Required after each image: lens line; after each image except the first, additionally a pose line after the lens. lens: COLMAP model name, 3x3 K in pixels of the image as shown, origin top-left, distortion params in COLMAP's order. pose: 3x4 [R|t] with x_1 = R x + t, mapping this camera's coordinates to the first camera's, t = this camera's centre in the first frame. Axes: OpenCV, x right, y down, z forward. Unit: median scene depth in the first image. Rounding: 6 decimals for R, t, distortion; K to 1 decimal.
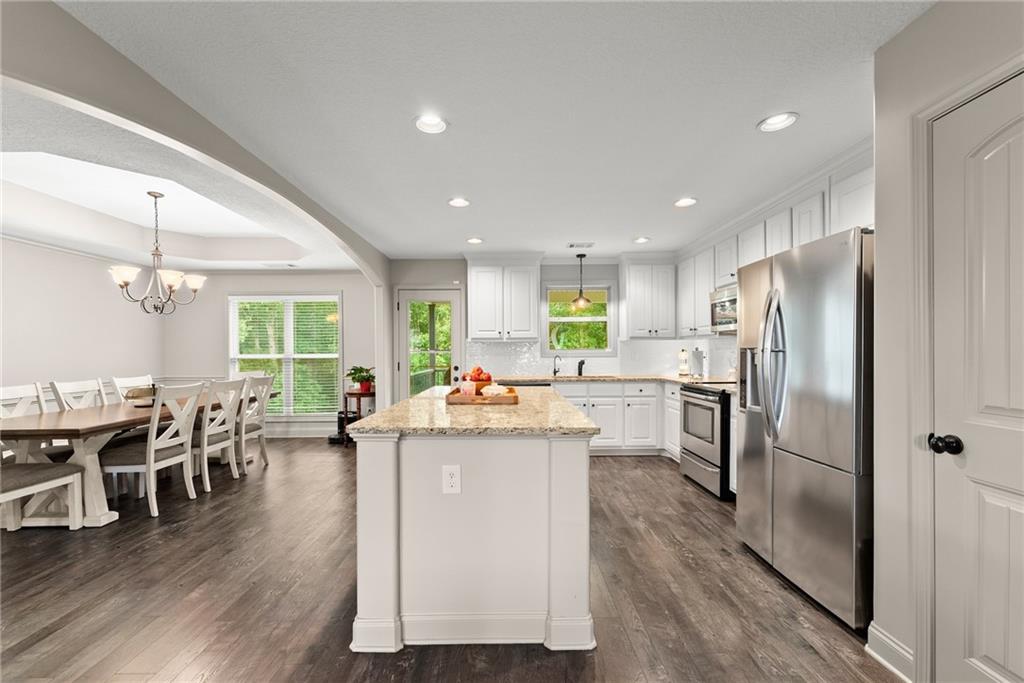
lens RADIAL K [[413.6, 0, 512.2], [0, 413.6, 357.4], [0, 0, 1]] dist [-0.000184, -0.000196]
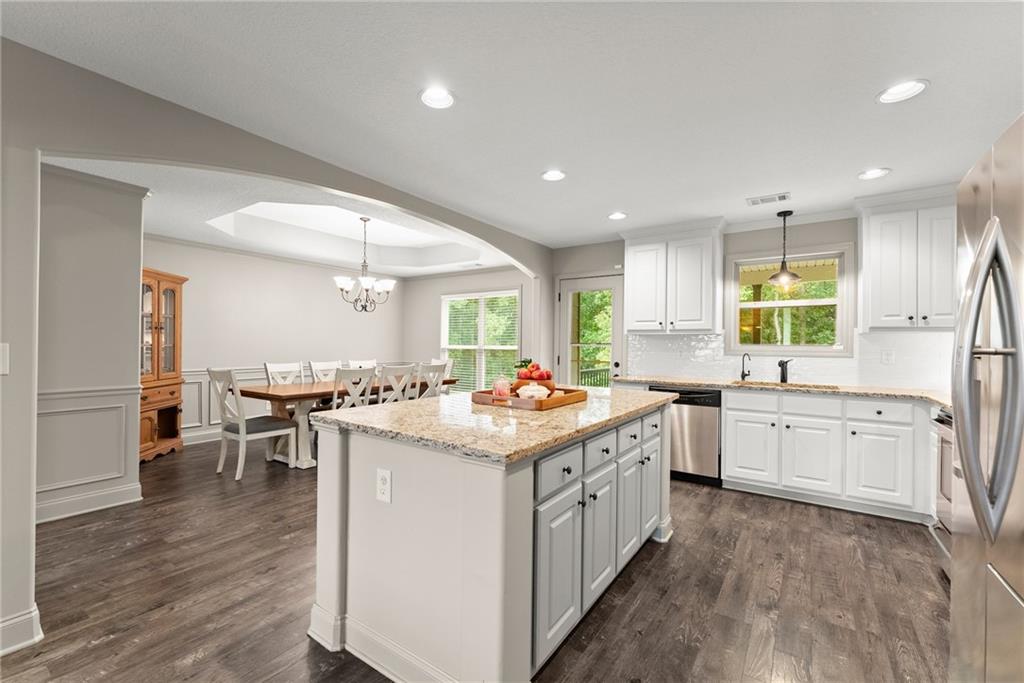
lens RADIAL K [[425.9, 0, 508.7], [0, 425.9, 344.4], [0, 0, 1]] dist [-0.000684, -0.000333]
pose [[0.816025, 0.015106, -0.577819, 0.223661], [-0.024889, 0.999650, -0.009015, -0.003364], [0.577480, 0.021737, 0.816115, 0.146539]]
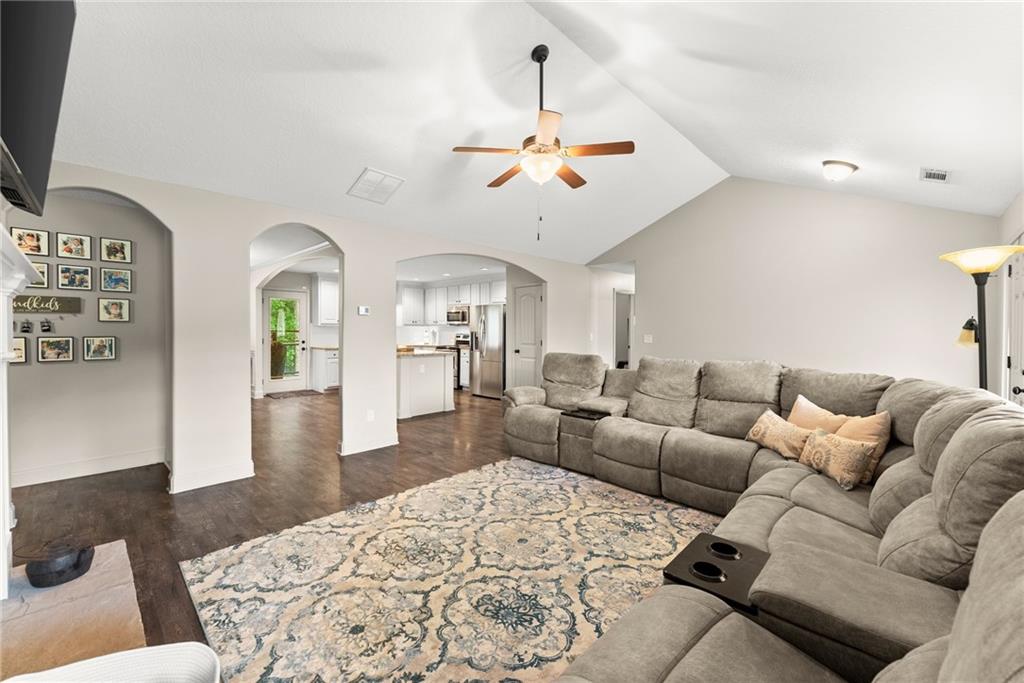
lens RADIAL K [[415.3, 0, 507.7], [0, 415.3, 336.4], [0, 0, 1]] dist [0.000971, 0.000013]
pose [[0.703984, -0.003718, 0.710206, -0.801040], [0.002549, 0.999993, 0.002709, 0.002744], [-0.710211, -0.000097, 0.703989, -0.755887]]
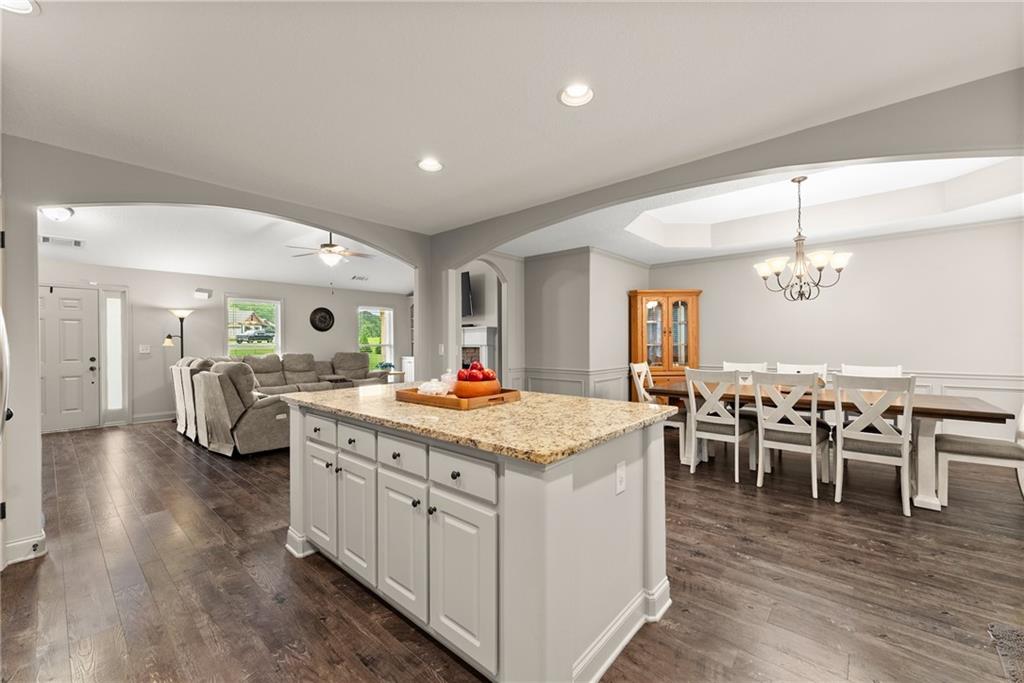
lens RADIAL K [[409.7, 0, 508.7], [0, 409.7, 345.0], [0, 0, 1]] dist [0.000824, -0.000202]
pose [[-0.668968, 0.014673, -0.743147, 0.268427], [-0.003094, 0.999742, 0.022525, -0.016123], [0.743285, 0.017367, -0.668749, 0.919657]]
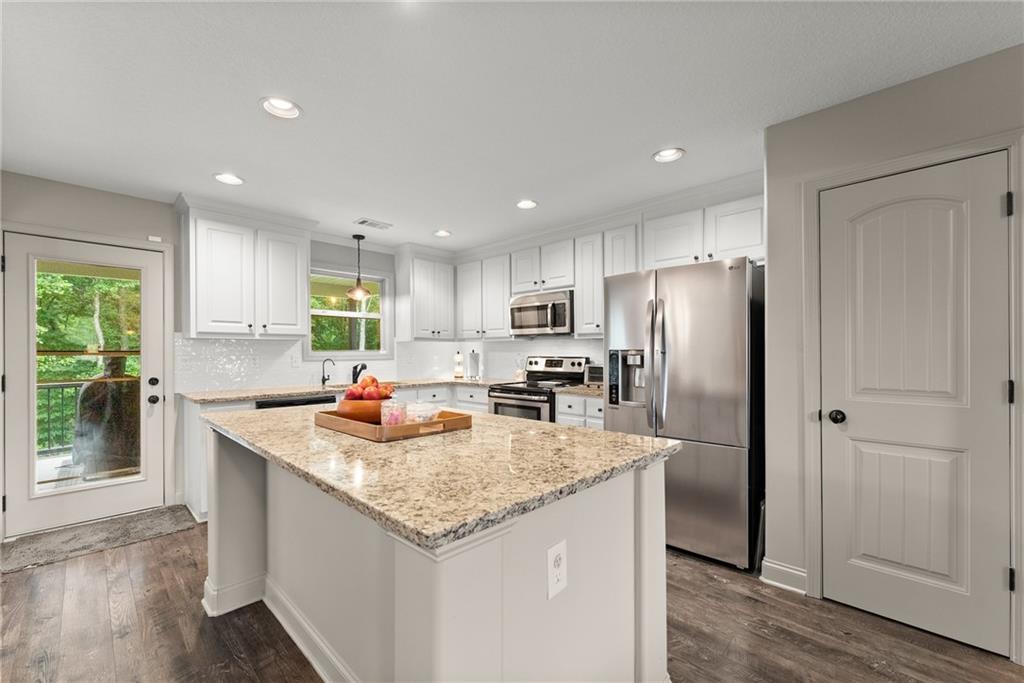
lens RADIAL K [[412.2, 0, 510.1], [0, 412.2, 353.0], [0, 0, 1]] dist [0.000940, 0.000129]
pose [[0.698921, 0.001493, 0.715198, -0.227125], [0.011222, 0.999852, -0.013054, -0.001496], [-0.715111, 0.017150, 0.698800, 0.234394]]
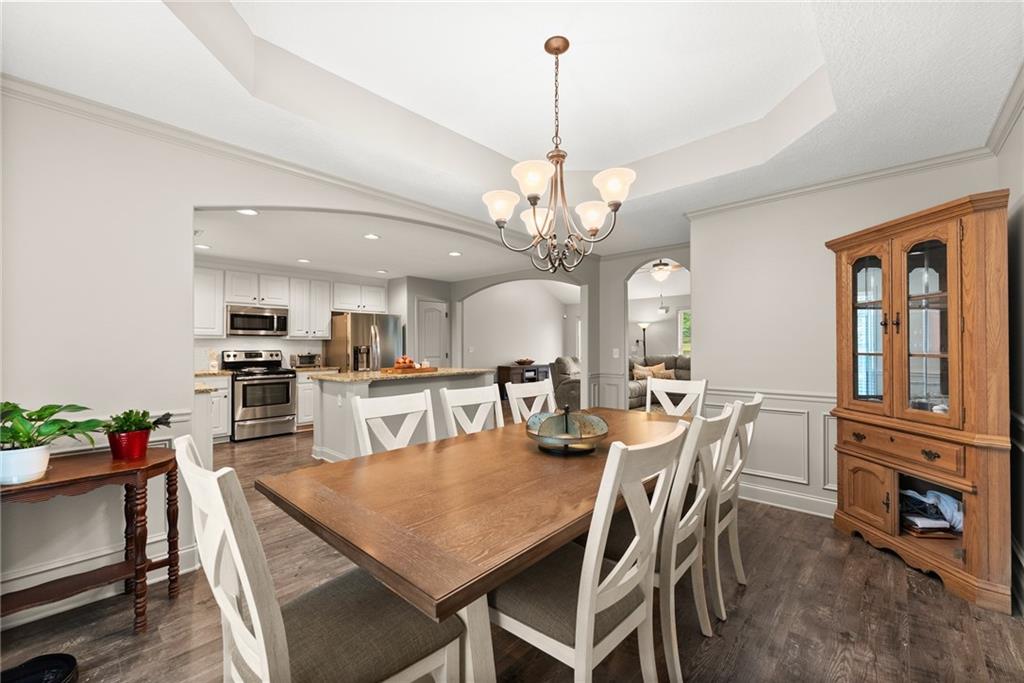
lens RADIAL K [[409.7, 0, 508.7], [0, 409.7, 345.0], [0, 0, 1]] dist [0.000824, -0.000202]
pose [[-0.721667, 0.008879, 0.692184, -0.953049], [0.017820, 0.999825, 0.005754, -0.014015], [-0.692011, 0.016487, -0.721698, 1.148569]]
